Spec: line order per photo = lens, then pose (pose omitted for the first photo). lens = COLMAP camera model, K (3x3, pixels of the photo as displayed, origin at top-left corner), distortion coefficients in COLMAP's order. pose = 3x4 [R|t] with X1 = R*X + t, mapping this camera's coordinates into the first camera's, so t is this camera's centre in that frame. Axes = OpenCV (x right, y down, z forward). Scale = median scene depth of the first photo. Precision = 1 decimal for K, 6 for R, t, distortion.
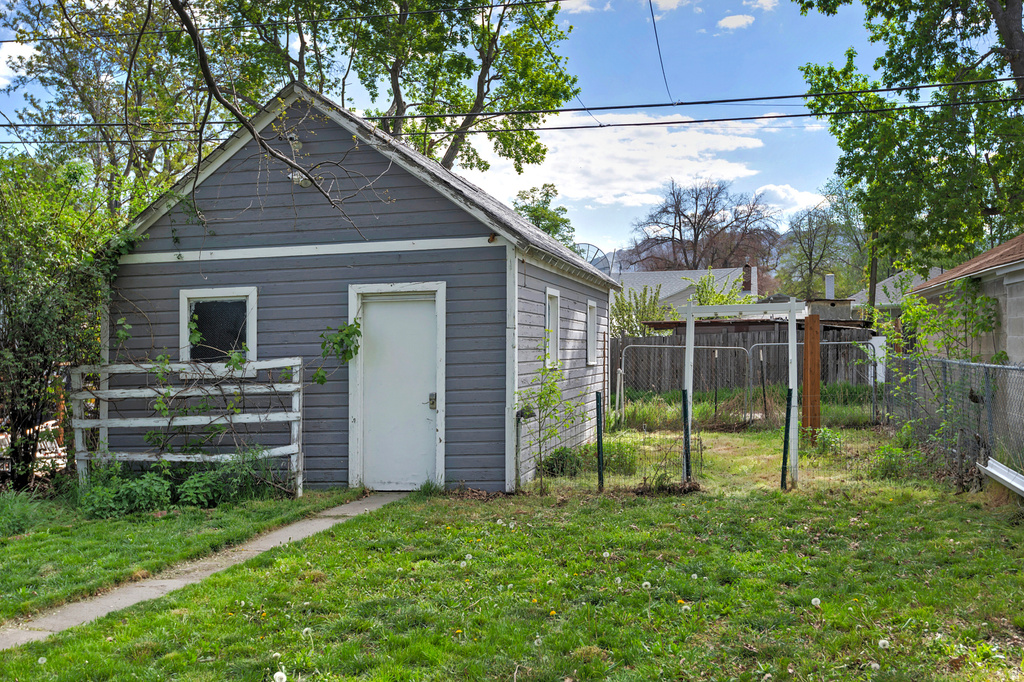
lens RADIAL K [[1097.0, 0, 513.1], [0, 1097.0, 335.6], [0, 0, 1]] dist [0.049107, 0.000000]
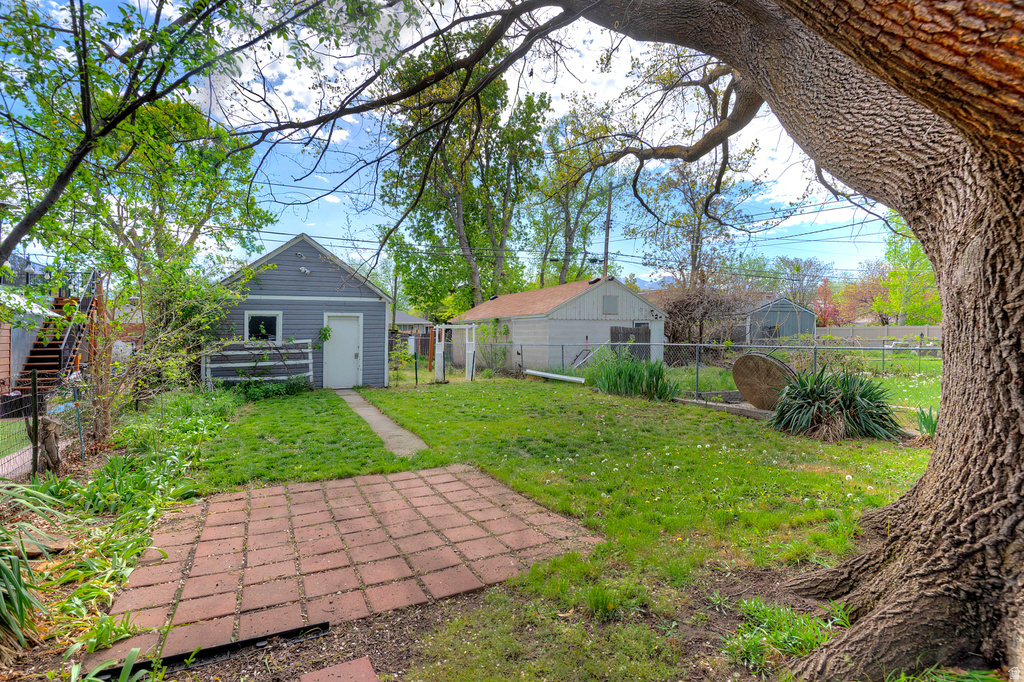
lens RADIAL K [[525.4, 0, 512.7], [0, 525.4, 333.3], [0, 0, 1]] dist [-0.005971, -0.001043]
pose [[0.790581, 0.023986, 0.611887, -0.564399], [-0.021056, 0.999706, -0.011983, 0.010073], [-0.611995, -0.003410, 0.790854, -0.285906]]
